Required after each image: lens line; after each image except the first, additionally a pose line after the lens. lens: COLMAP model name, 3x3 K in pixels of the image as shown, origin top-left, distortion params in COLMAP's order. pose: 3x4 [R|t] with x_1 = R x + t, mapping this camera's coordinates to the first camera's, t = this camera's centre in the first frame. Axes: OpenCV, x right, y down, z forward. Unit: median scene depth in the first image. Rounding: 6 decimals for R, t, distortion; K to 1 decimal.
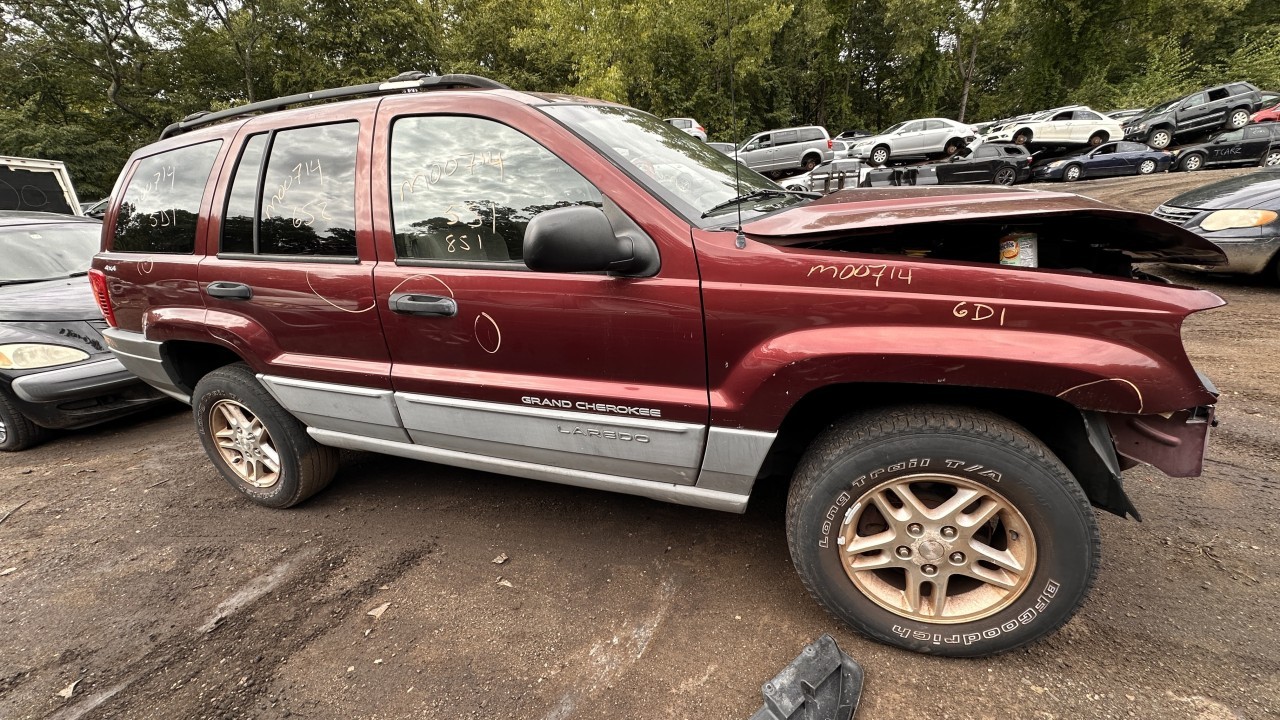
lens RADIAL K [[510.6, 0, 640.0], [0, 510.6, 360.0], [0, 0, 1]] dist [-0.003961, 0.000944]
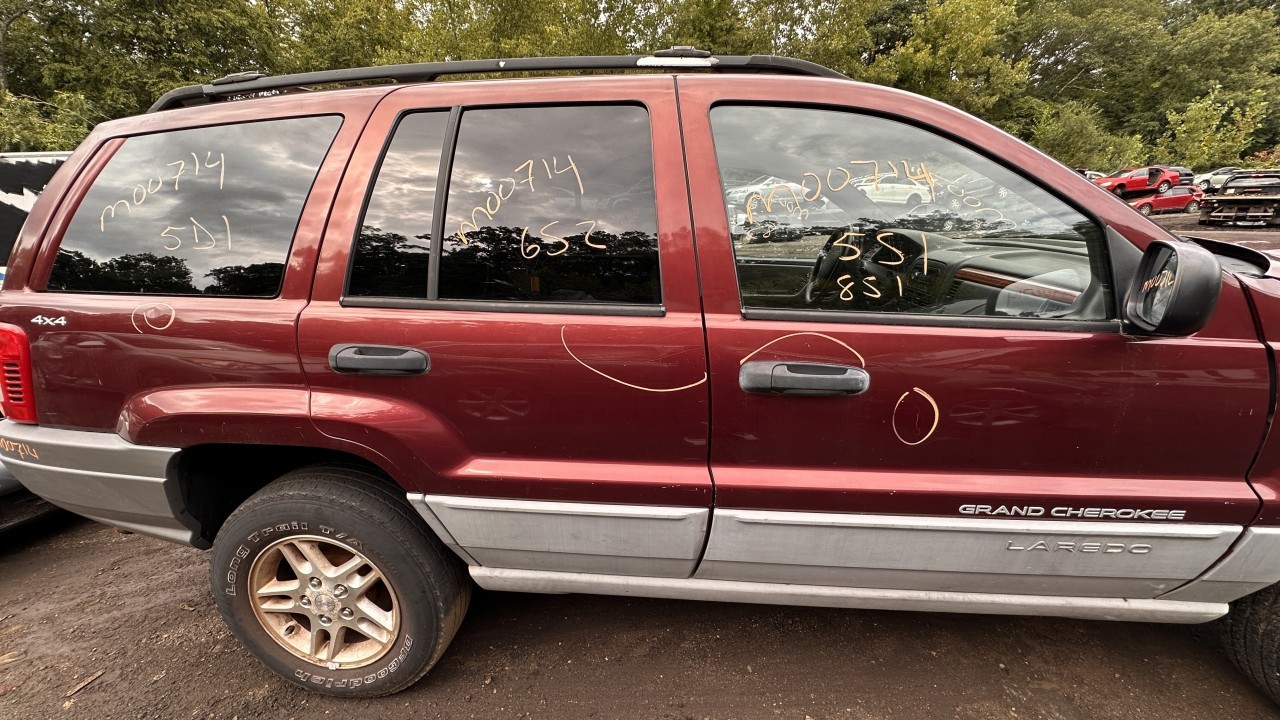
lens RADIAL K [[510.6, 0, 640.0], [0, 510.6, 360.0], [0, 0, 1]] dist [-0.003961, 0.000944]
pose [[0.963245, -0.030512, 0.266886, -0.609731], [0.048766, 0.996882, -0.062039, -0.076140], [-0.264161, 0.072773, 0.961729, 0.312636]]
